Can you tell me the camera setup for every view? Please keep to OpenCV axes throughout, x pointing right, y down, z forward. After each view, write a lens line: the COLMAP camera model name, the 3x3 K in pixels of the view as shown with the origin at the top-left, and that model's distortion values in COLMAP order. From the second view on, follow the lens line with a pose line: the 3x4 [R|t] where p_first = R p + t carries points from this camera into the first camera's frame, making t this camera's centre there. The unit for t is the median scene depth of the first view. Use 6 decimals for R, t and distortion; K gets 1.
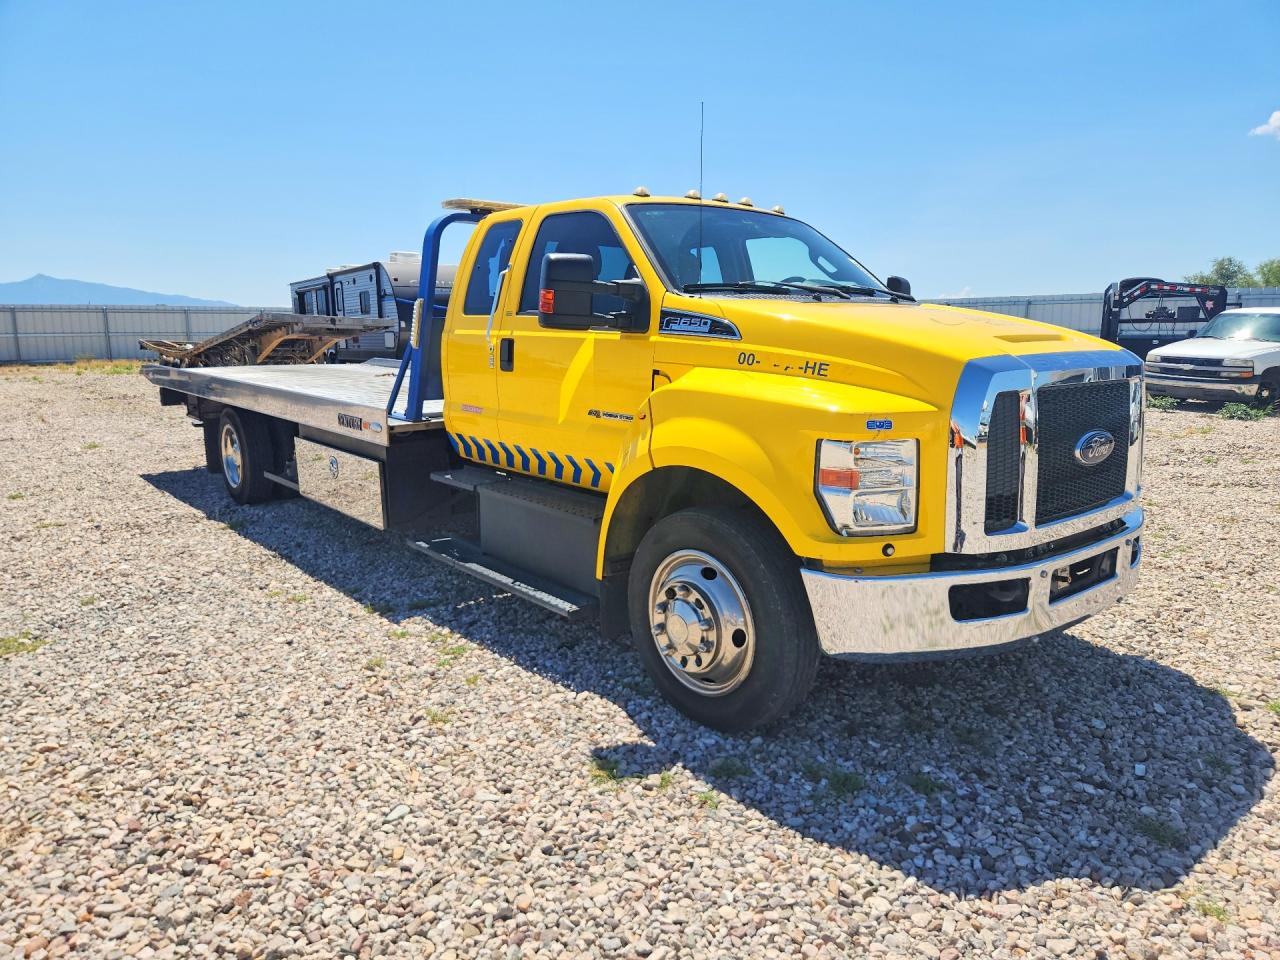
lens RADIAL K [[880.8, 0, 646.1], [0, 880.8, 477.6], [0, 0, 1]] dist [0.074547, -0.062865]
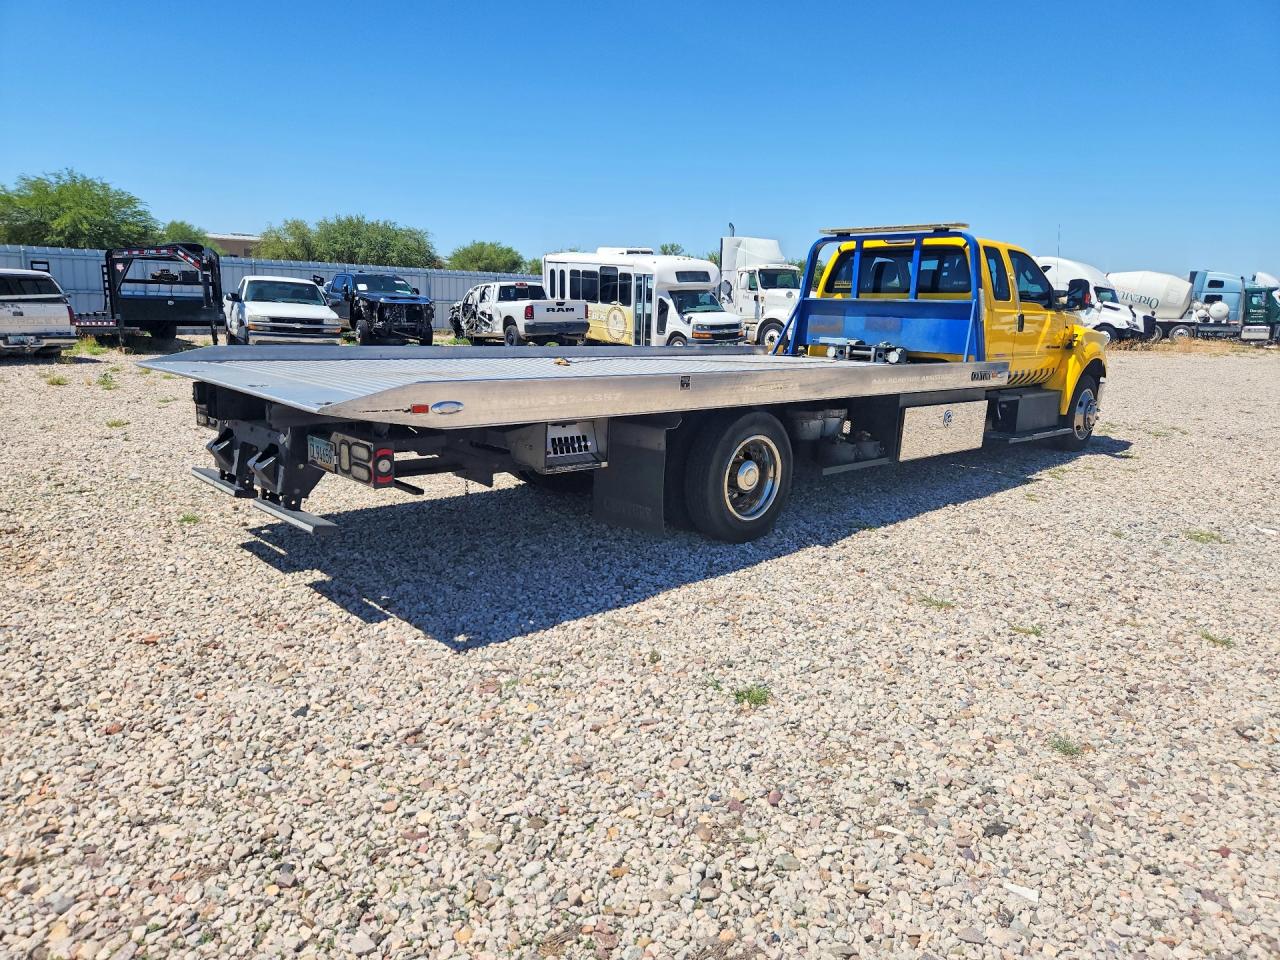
lens RADIAL K [[880.8, 0, 646.1], [0, 880.8, 477.6], [0, 0, 1]] dist [0.074547, -0.062865]
pose [[-0.113705, -0.189569, 0.975261, -0.676053], [0.135388, 0.969514, 0.204237, -0.107937], [-0.984246, 0.155262, -0.084574, 0.675876]]
